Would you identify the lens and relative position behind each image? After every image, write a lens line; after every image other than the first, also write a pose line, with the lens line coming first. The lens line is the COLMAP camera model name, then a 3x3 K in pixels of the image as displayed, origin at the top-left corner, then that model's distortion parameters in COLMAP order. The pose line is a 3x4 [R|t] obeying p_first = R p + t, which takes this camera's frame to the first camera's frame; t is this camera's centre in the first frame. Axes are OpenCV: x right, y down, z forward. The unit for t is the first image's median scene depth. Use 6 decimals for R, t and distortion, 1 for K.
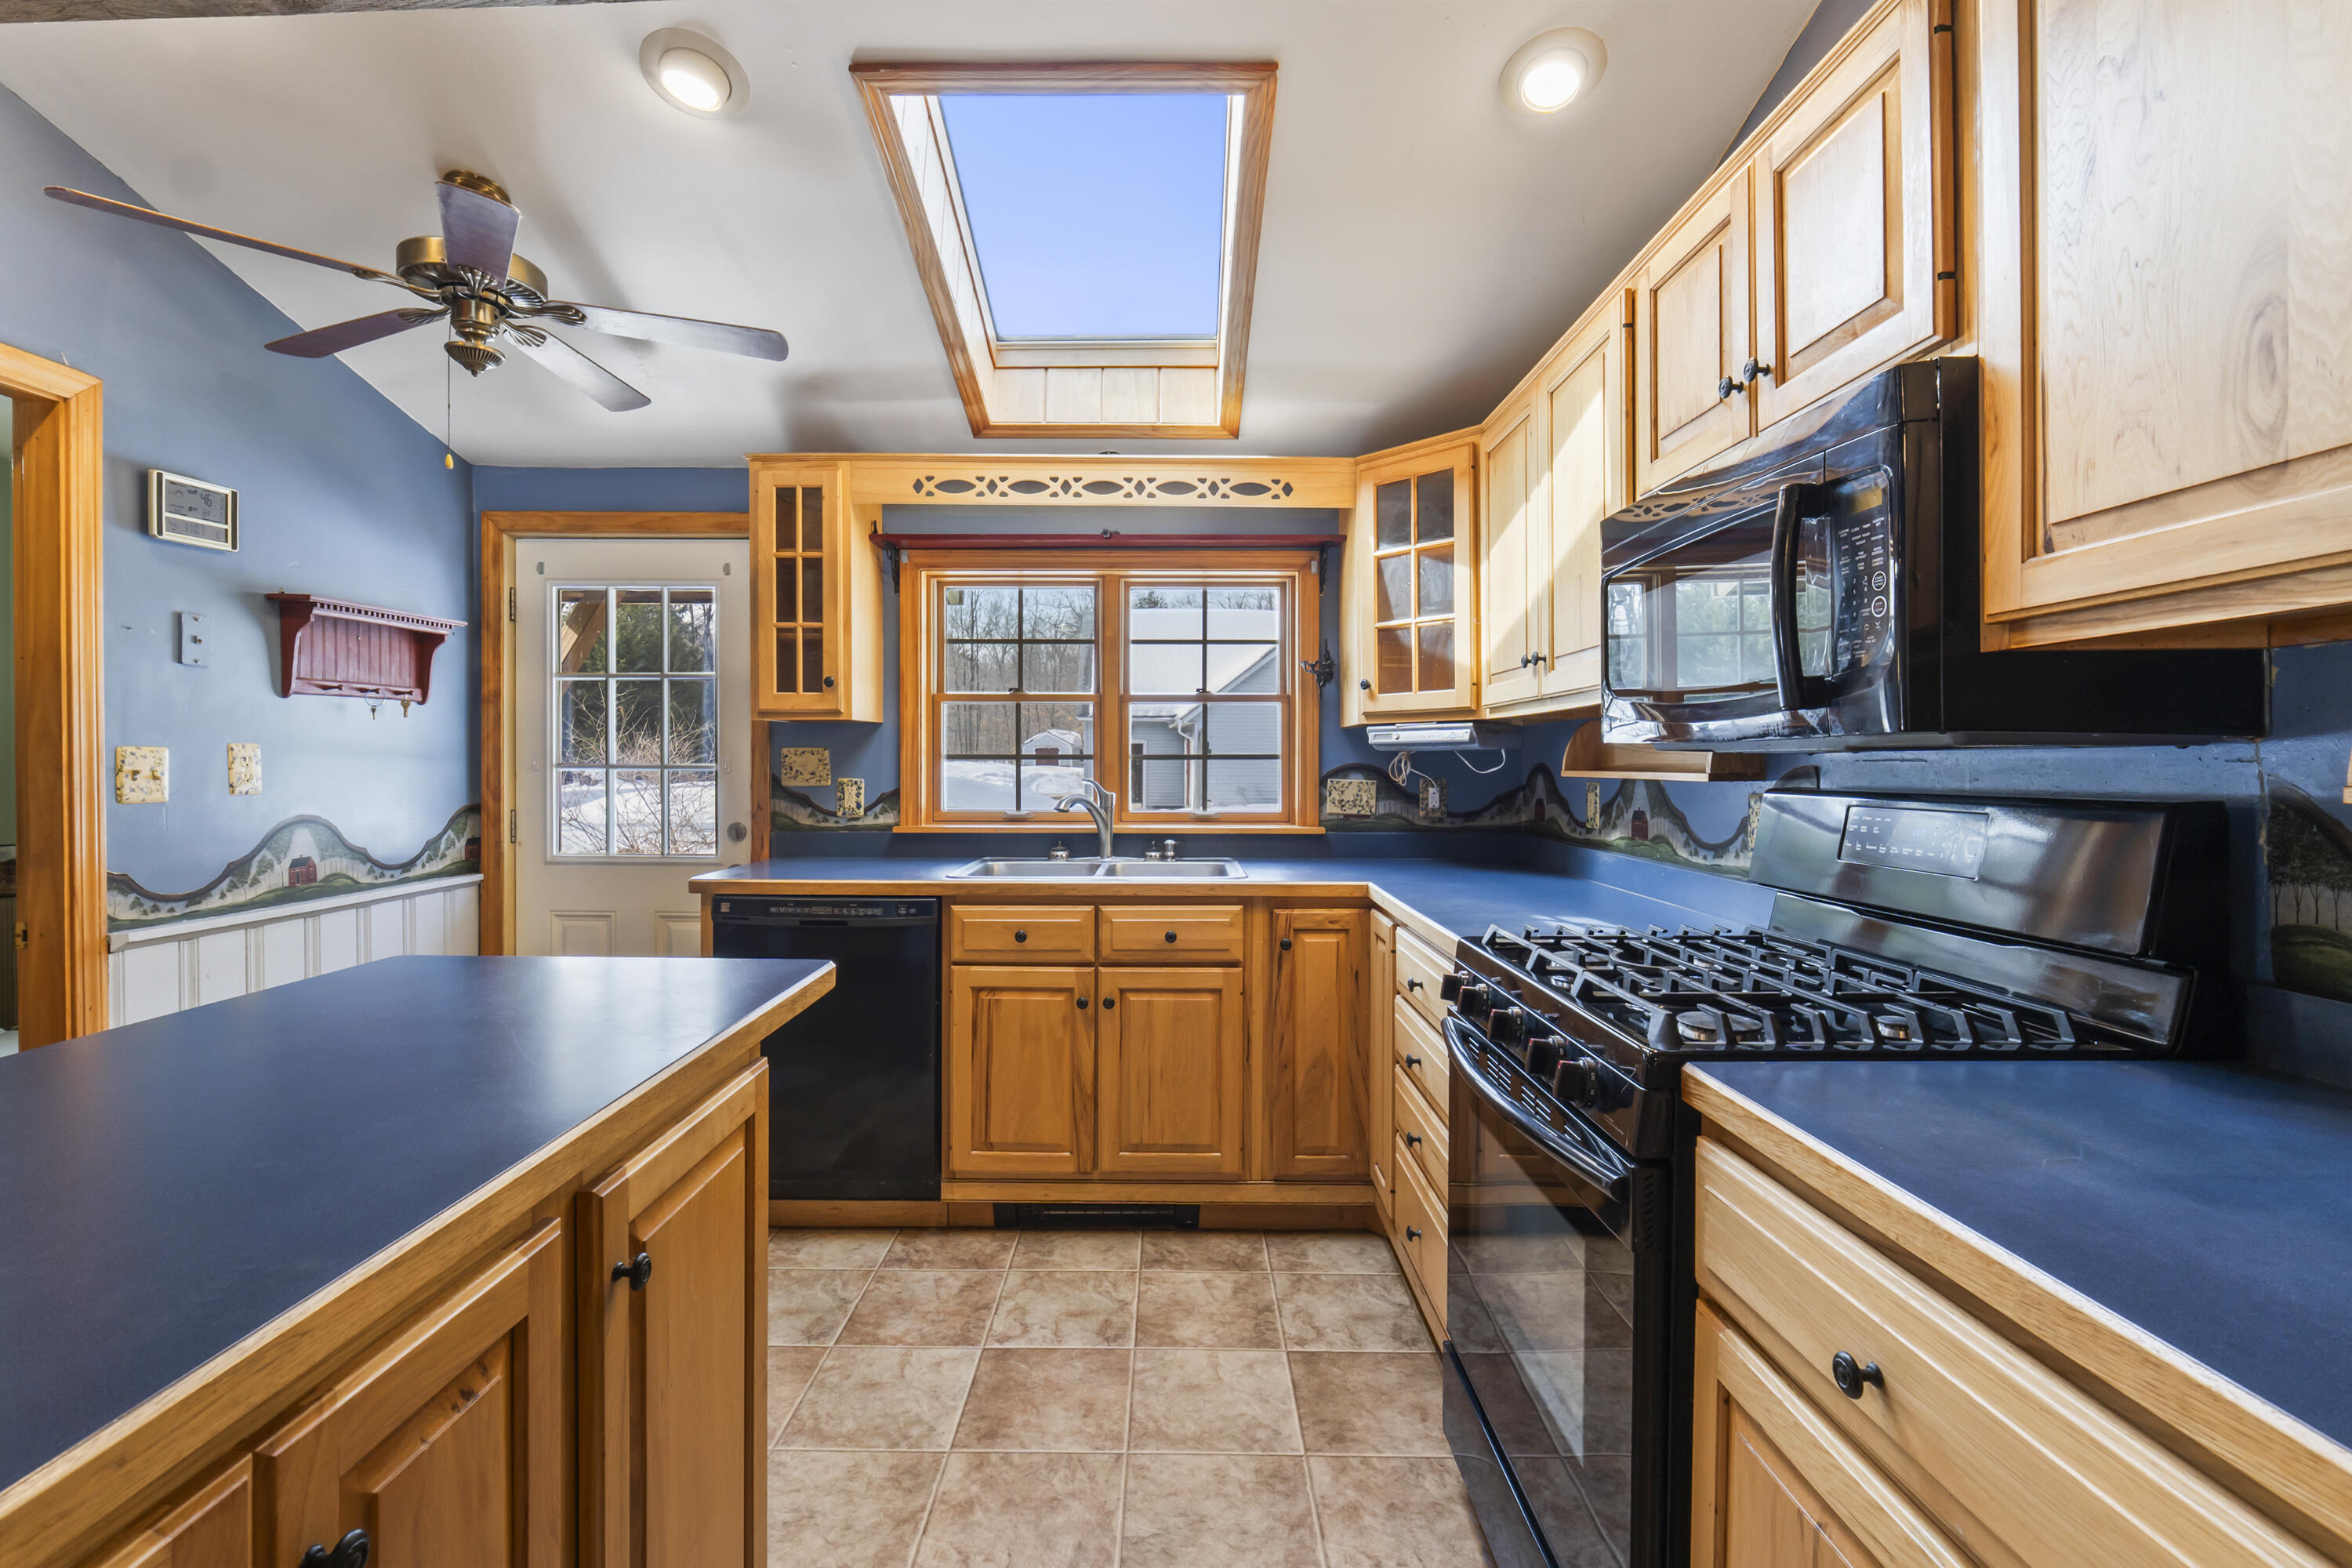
lens RADIAL K [[999.0, 0, 1160.7], [0, 999.0, 774.5], [0, 0, 1]] dist [-0.011643, 0.000672]
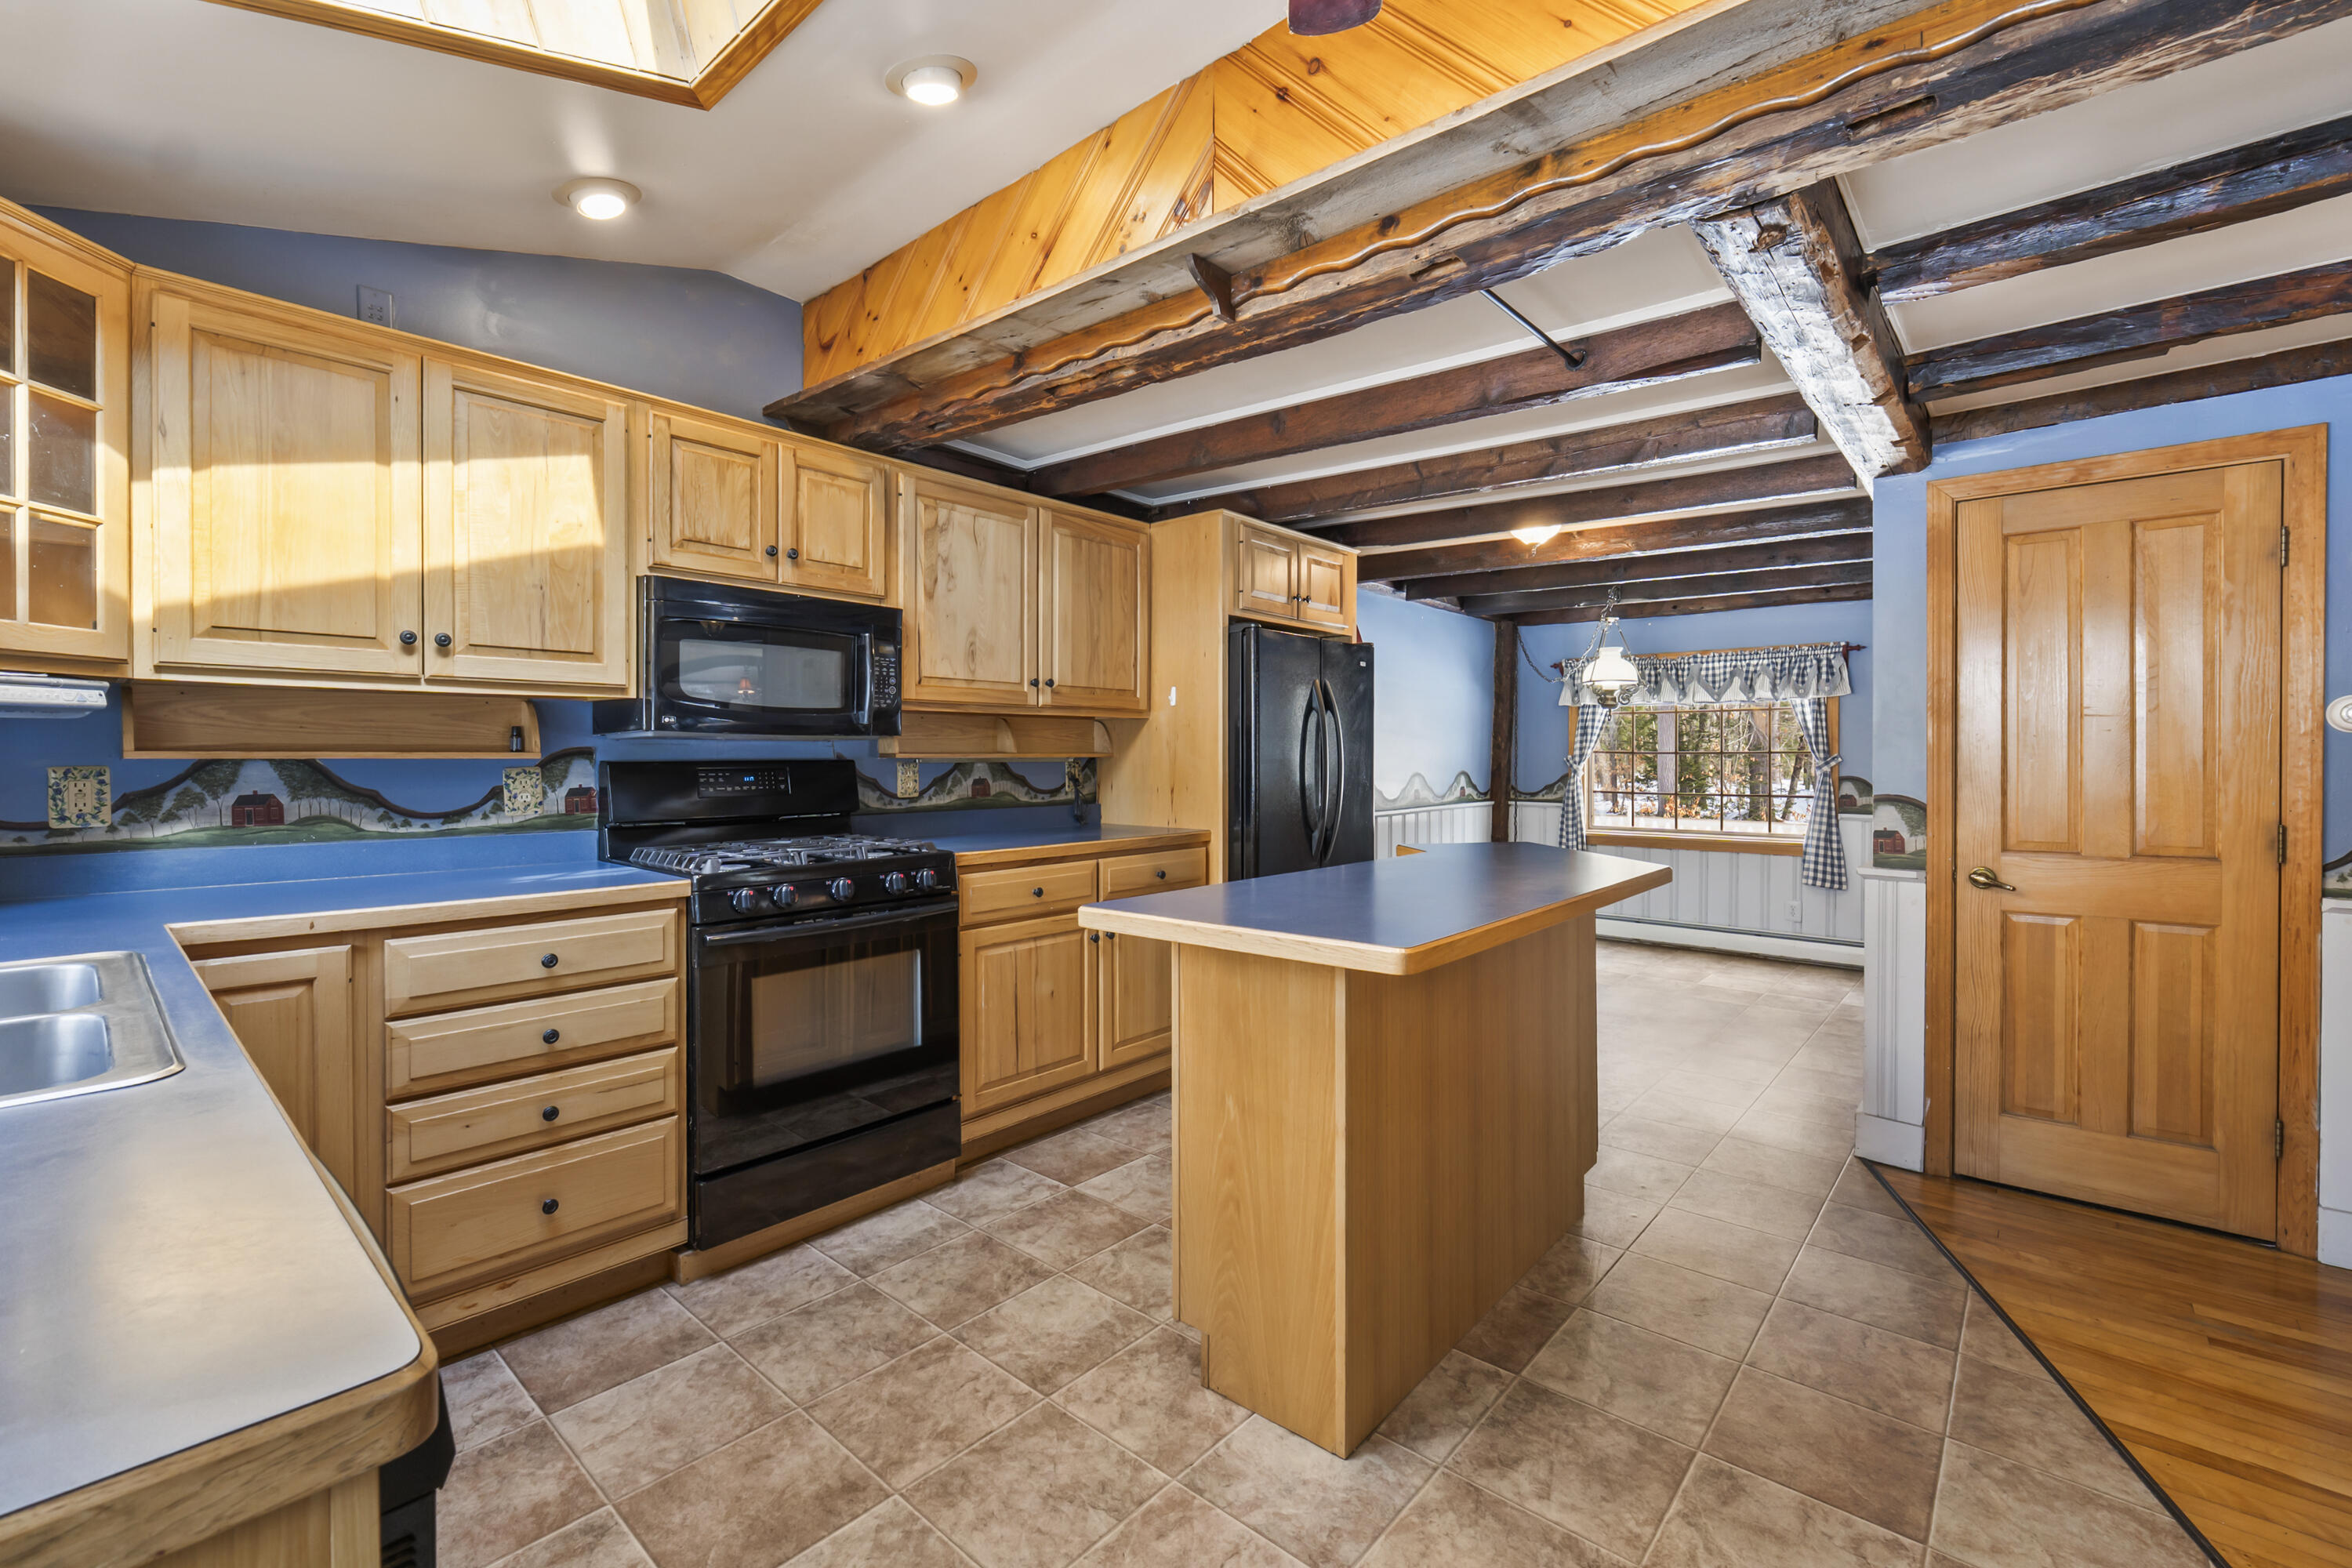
lens RADIAL K [[999.0, 0, 1163.8], [0, 999.0, 770.4], [0, 0, 1]] dist [-0.011643, 0.000672]
pose [[-0.749213, -0.011069, 0.662236, -0.664389], [0.007408, 0.999658, 0.025089, -0.002288], [-0.662287, 0.023703, -0.748875, 1.005714]]
